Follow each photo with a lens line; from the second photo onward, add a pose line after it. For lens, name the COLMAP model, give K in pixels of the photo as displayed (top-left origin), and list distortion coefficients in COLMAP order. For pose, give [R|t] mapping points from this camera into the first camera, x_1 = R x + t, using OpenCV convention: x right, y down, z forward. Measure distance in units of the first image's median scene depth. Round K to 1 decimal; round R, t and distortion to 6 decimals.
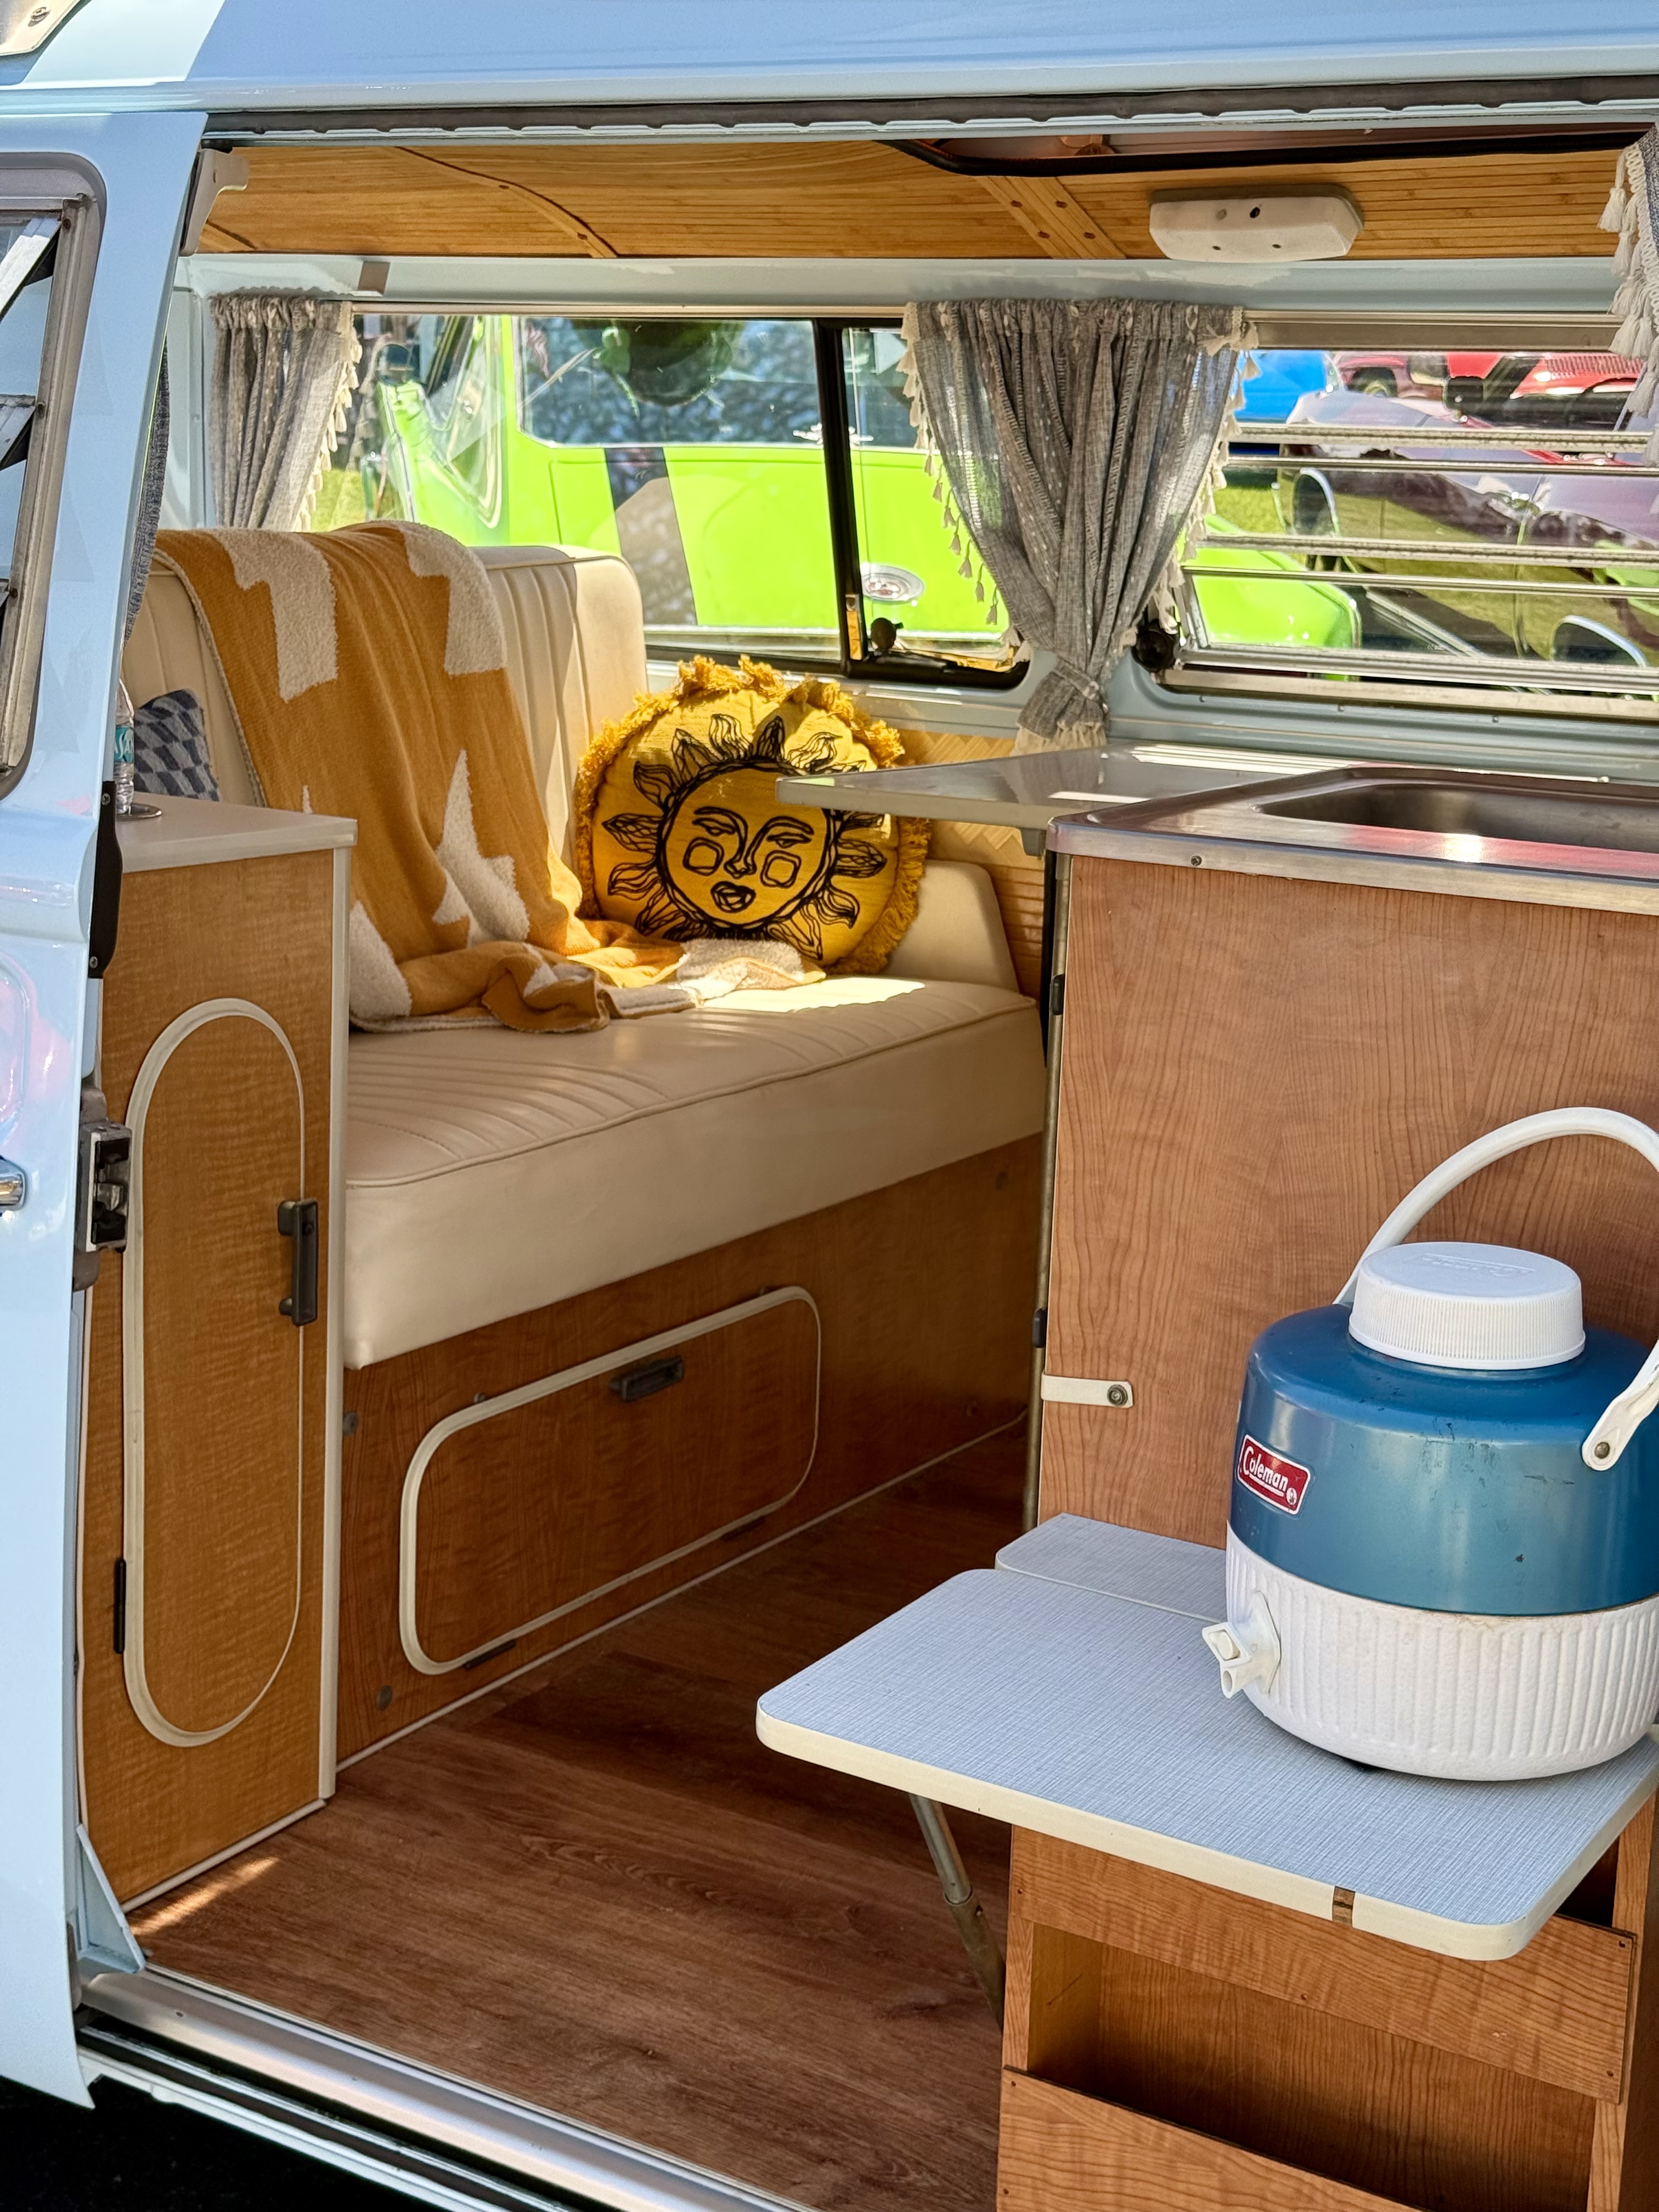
lens RADIAL K [[3093.4, 0, 829.5], [0, 3093.4, 1106.0], [0, 0, 1]] dist [0.175362, -0.293258]
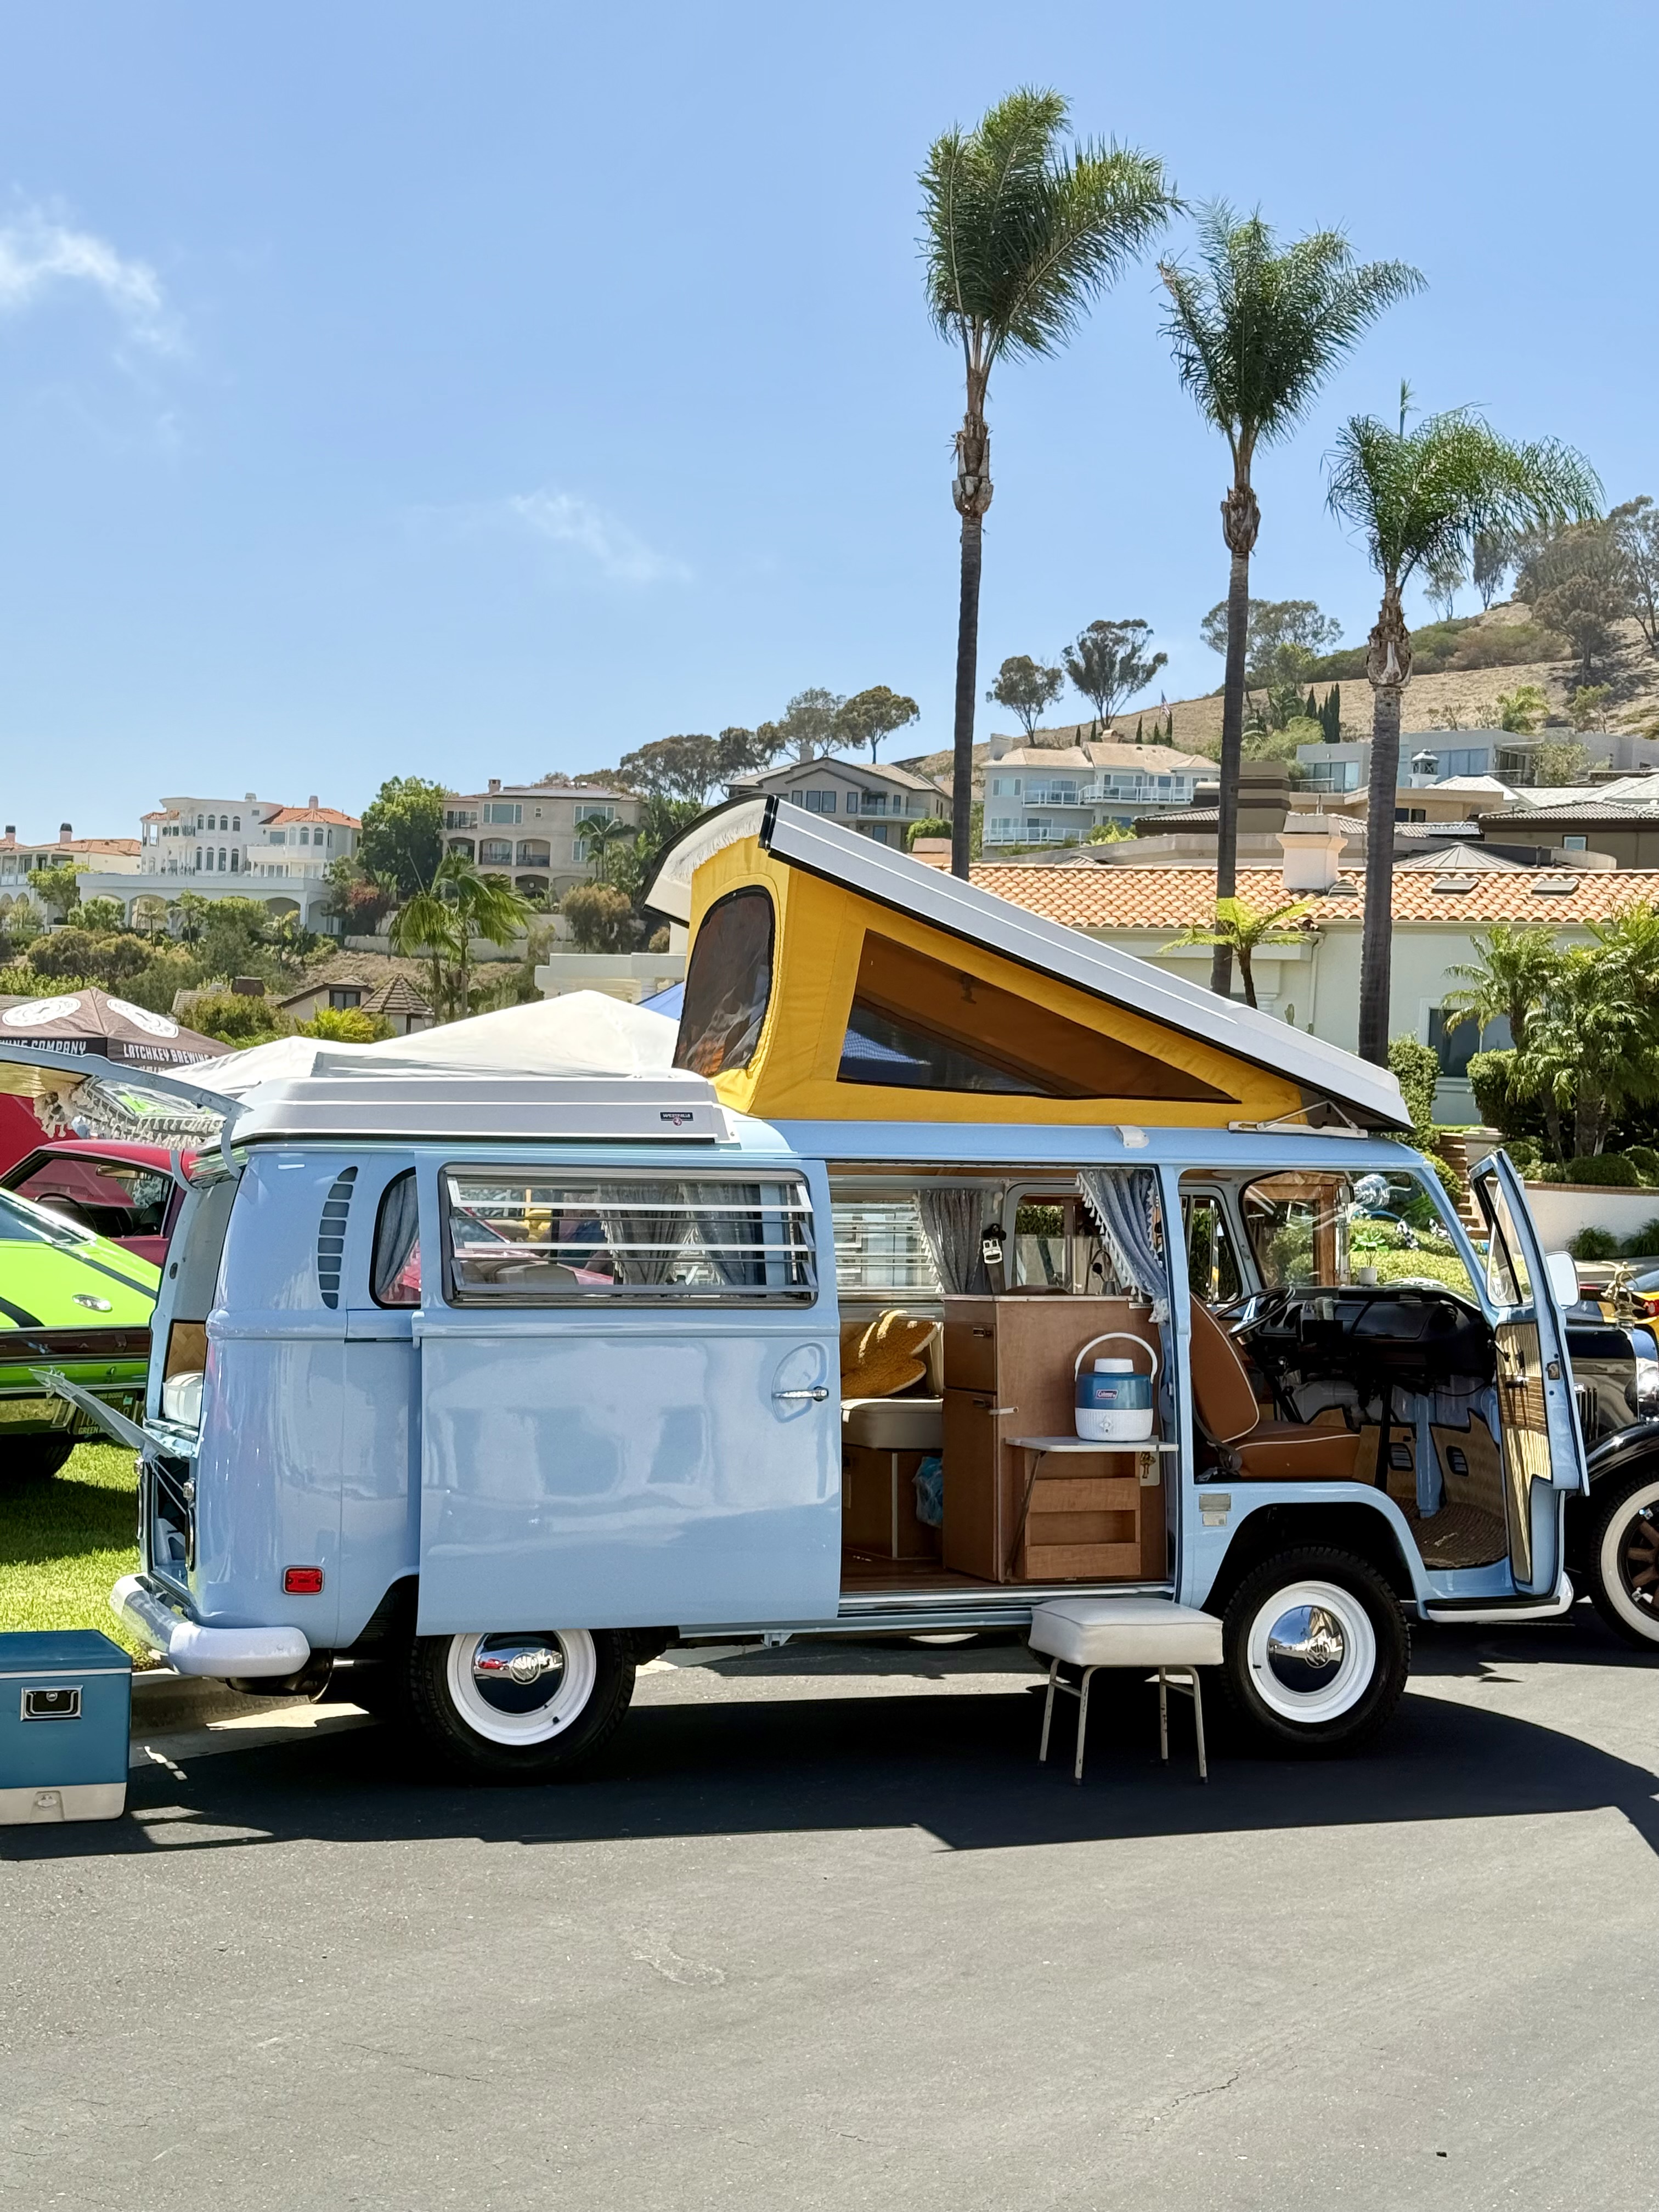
lens RADIAL K [[3093.4, 0, 829.5], [0, 3093.4, 1106.0], [0, 0, 1]] dist [0.175362, -0.293258]
pose [[0.631637, 0.004246, 0.775253, -4.081259], [0.180860, 0.971586, -0.152677, 0.335649], [-0.753873, 0.236649, 0.612921, -1.997506]]
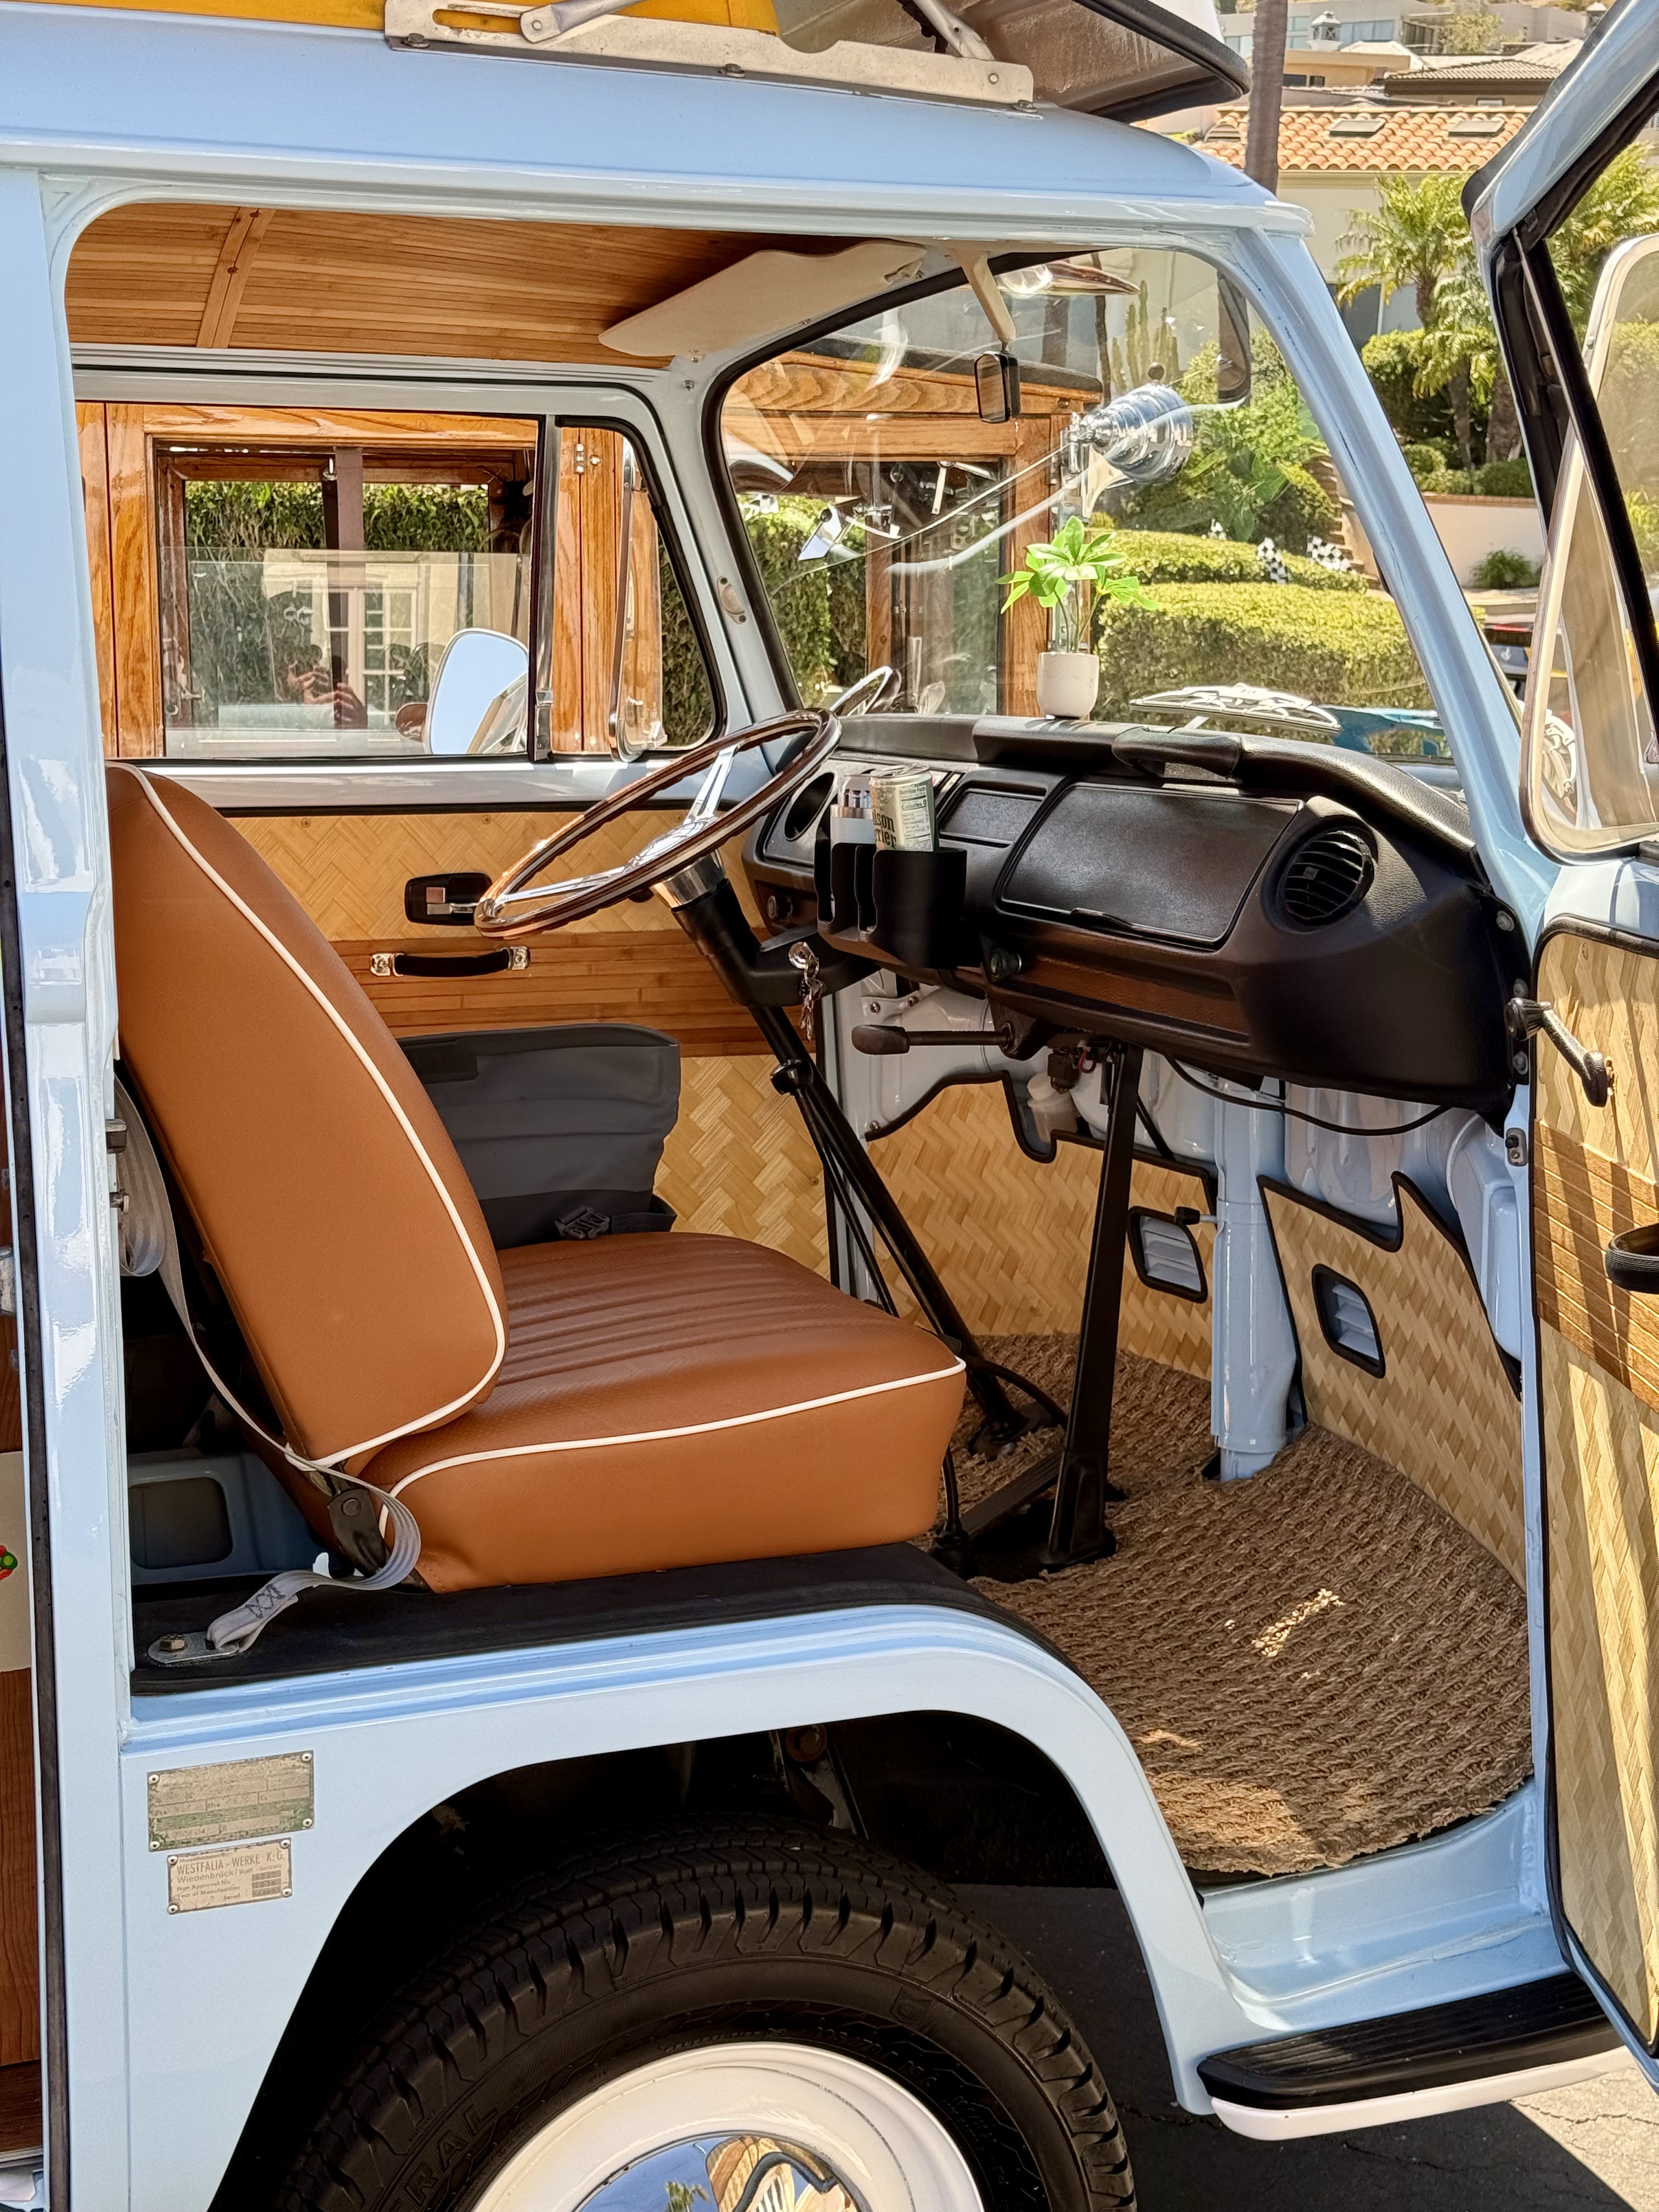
lens RADIAL K [[3093.4, 0, 829.5], [0, 3093.4, 1106.0], [0, 0, 1]] dist [0.175362, -0.293258]
pose [[0.600669, -0.165741, 0.782130, -0.395647], [0.188154, 0.980104, 0.063193, 0.035259], [-0.777042, 0.109202, 0.619903, -0.049318]]
